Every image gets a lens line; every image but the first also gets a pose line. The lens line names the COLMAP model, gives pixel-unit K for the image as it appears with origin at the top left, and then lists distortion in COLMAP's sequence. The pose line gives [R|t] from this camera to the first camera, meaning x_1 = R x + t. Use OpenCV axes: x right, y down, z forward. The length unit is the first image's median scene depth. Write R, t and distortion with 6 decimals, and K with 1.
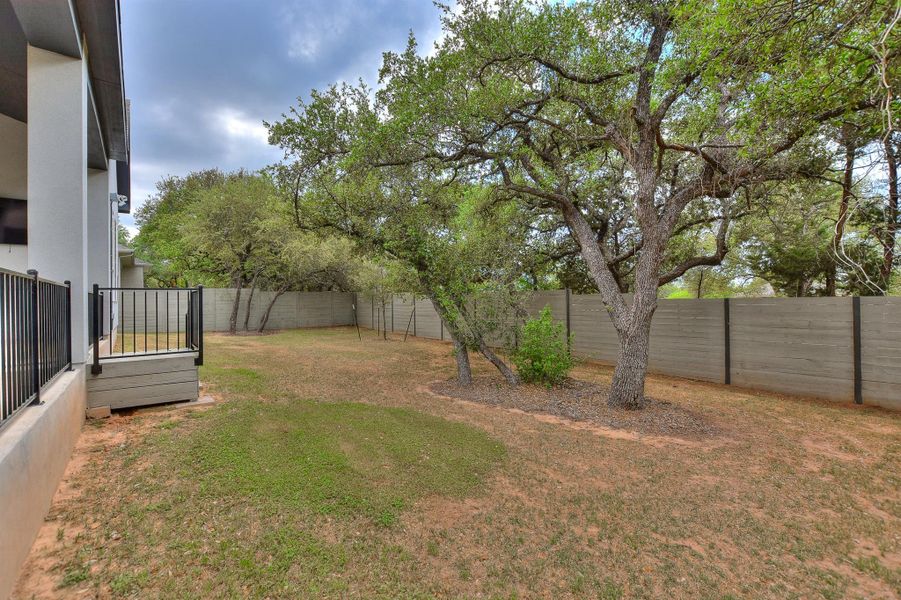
lens RADIAL K [[407.6, 0, 500.1], [0, 407.6, 297.0], [0, 0, 1]] dist [-0.019946, 0.003401]
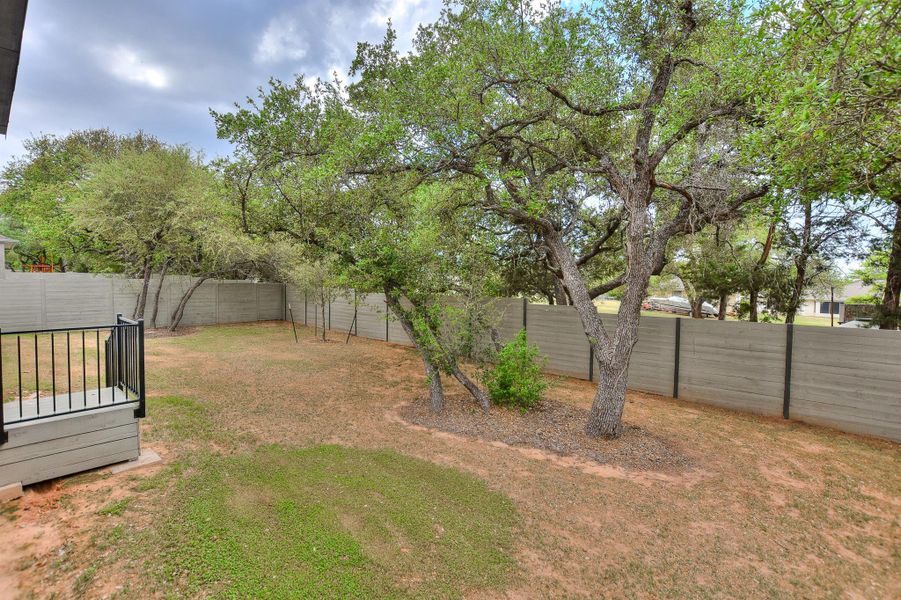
lens RADIAL K [[407.6, 0, 503.6], [0, 407.6, 301.3], [0, 0, 1]] dist [-0.019946, 0.003401]
pose [[0.981654, 0.029533, 0.188372, -0.135229], [-0.039192, 0.998090, 0.047759, -0.103125], [-0.186602, -0.054265, 0.980936, 0.052706]]
